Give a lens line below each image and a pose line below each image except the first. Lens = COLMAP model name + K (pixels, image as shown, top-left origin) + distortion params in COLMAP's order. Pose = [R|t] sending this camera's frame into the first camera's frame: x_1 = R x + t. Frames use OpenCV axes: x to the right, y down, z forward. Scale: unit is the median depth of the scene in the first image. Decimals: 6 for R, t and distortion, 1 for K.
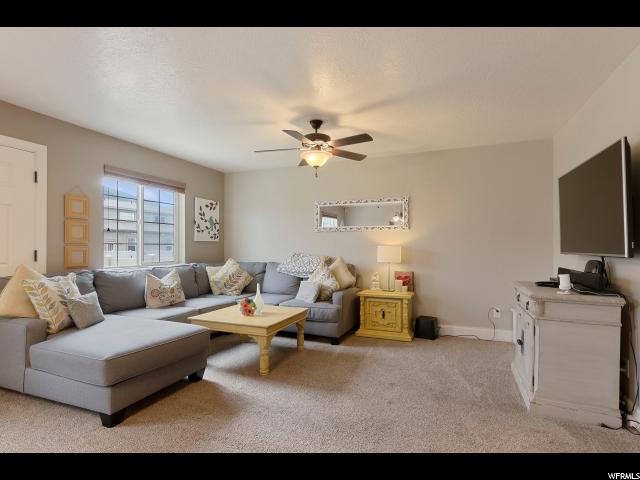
lens RADIAL K [[322.3, 0, 325.0], [0, 322.3, 242.7], [0, 0, 1]] dist [-0.003752, 0.000172]
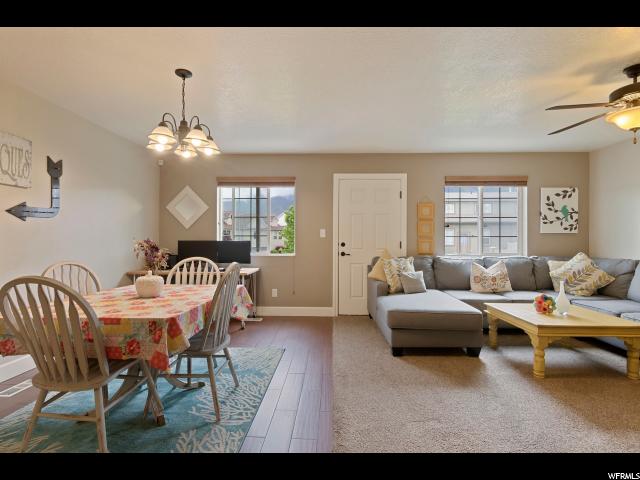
lens RADIAL K [[322.3, 0, 325.0], [0, 322.3, 242.7], [0, 0, 1]] dist [-0.003752, 0.000172]
pose [[0.348927, 0.010847, -0.937087, 0.285107], [0.012234, 0.999795, 0.016129, -0.000469], [0.937070, -0.017092, 0.348723, 0.064842]]
